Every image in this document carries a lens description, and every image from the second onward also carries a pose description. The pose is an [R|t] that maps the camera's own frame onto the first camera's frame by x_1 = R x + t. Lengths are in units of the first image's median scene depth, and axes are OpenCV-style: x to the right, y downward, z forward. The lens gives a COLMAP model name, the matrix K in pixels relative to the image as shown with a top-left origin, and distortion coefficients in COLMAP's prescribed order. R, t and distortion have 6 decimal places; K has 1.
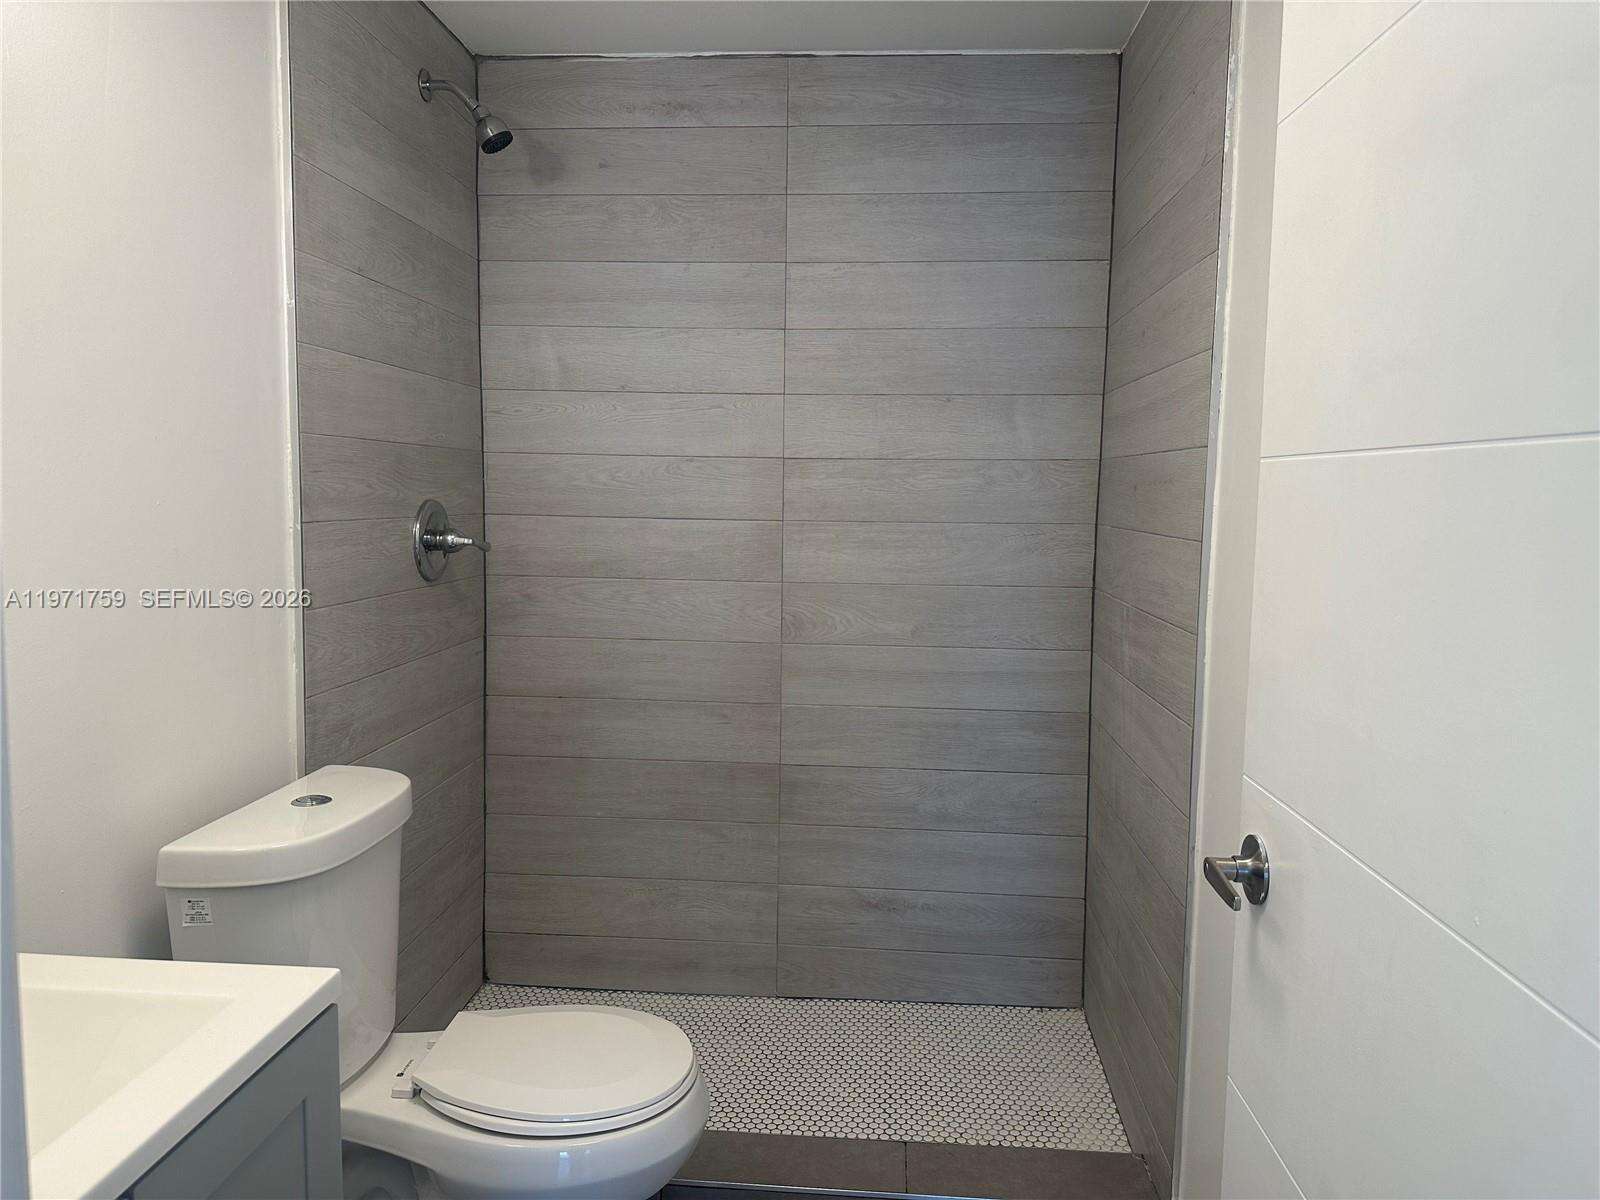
lens RADIAL K [[1118.3, 0, 795.9], [0, 1118.3, 600.7], [0, 0, 1]] dist [0.126947, -0.193408]
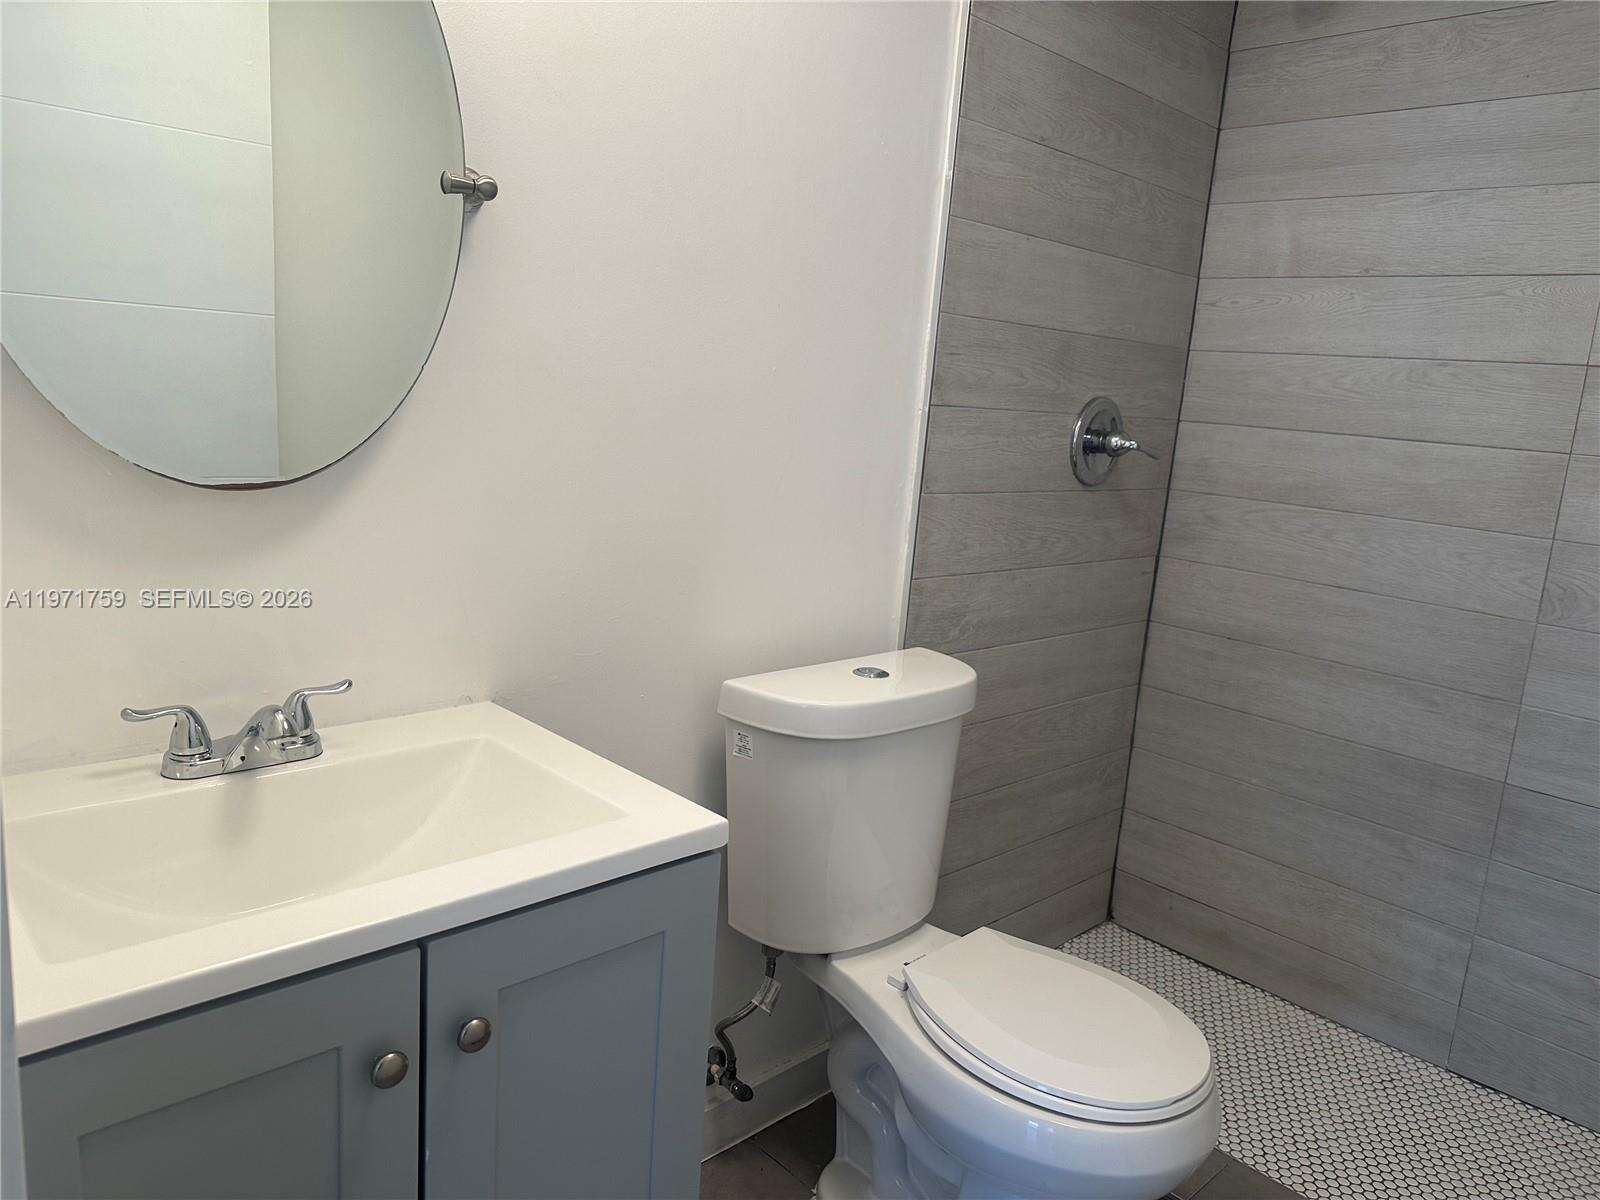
lens RADIAL K [[1119.7, 0, 790.1], [0, 1119.7, 601.6], [0, 0, 1]] dist [0.090779, -0.125192]
pose [[0.743859, 0.169232, -0.646555, 0.103227], [-0.131064, 0.985563, 0.107177, 0.009074], [0.655359, 0.005016, 0.755301, 0.123544]]
